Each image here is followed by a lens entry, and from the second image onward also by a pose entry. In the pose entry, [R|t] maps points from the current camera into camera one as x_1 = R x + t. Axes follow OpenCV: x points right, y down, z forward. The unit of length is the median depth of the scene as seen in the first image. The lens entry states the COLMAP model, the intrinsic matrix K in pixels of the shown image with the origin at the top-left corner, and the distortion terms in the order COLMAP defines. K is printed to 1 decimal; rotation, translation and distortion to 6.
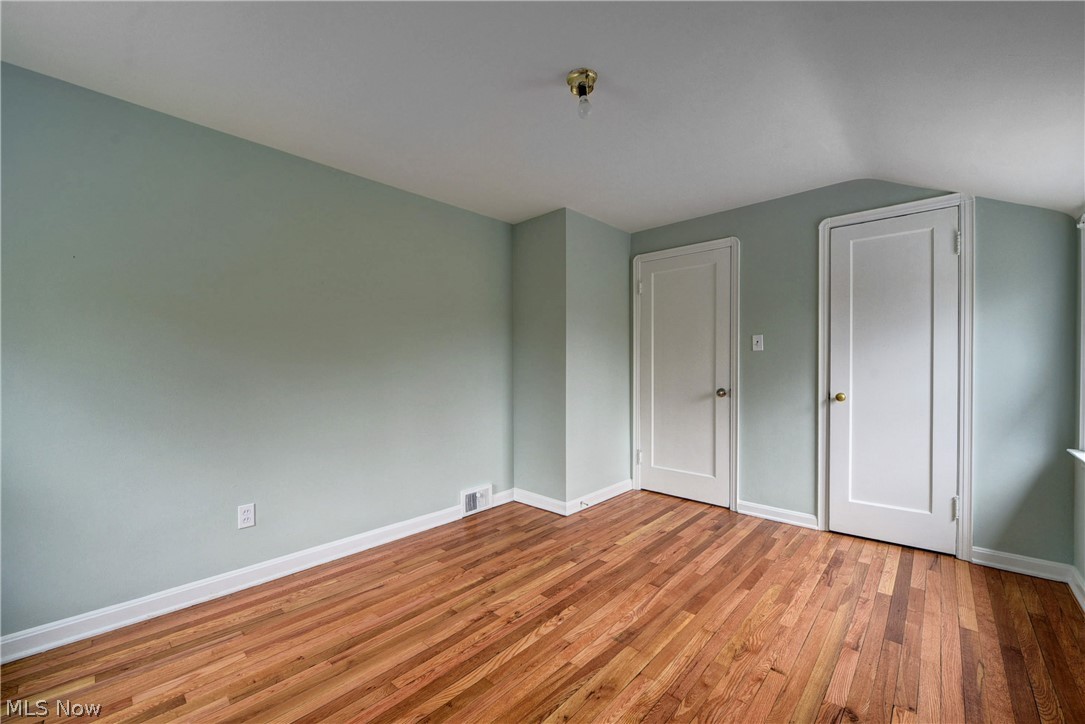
lens RADIAL K [[432.8, 0, 536.7], [0, 432.8, 361.0], [0, 0, 1]] dist [-0.008504, -0.001484]
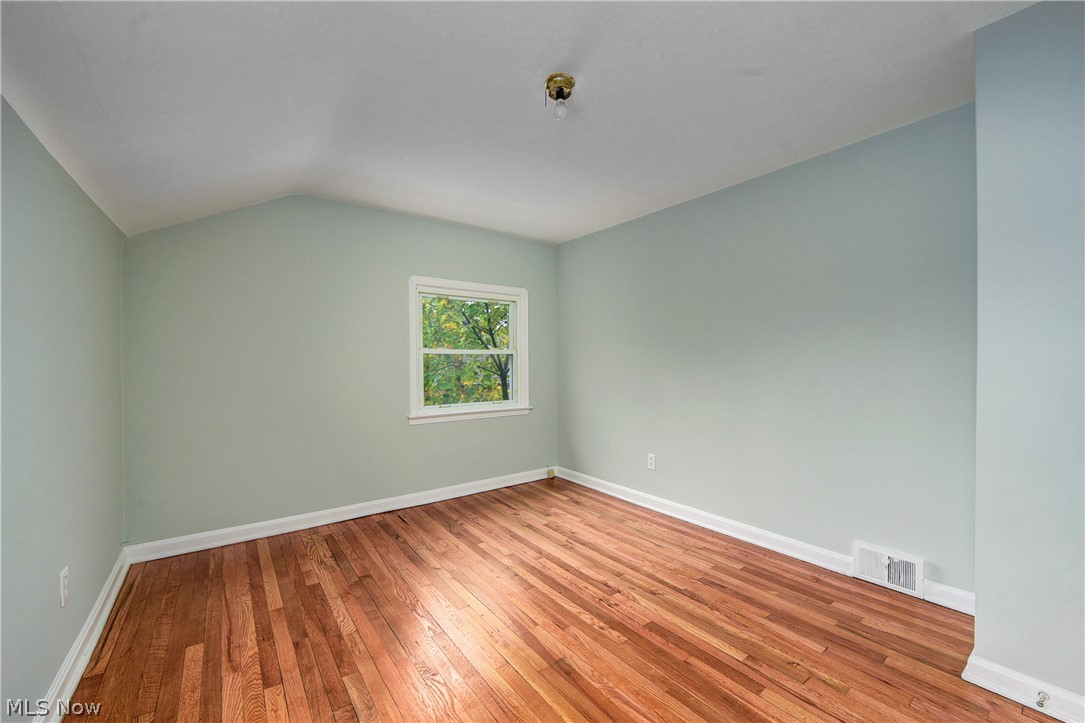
lens RADIAL K [[432.8, 0, 543.8], [0, 432.8, 361.3], [0, 0, 1]] dist [-0.008504, -0.001484]
pose [[-0.181074, 0.005543, -0.983454, 0.867360], [0.015066, 0.999882, 0.002862, -0.000770], [0.983354, -0.014298, -0.181136, 0.896858]]
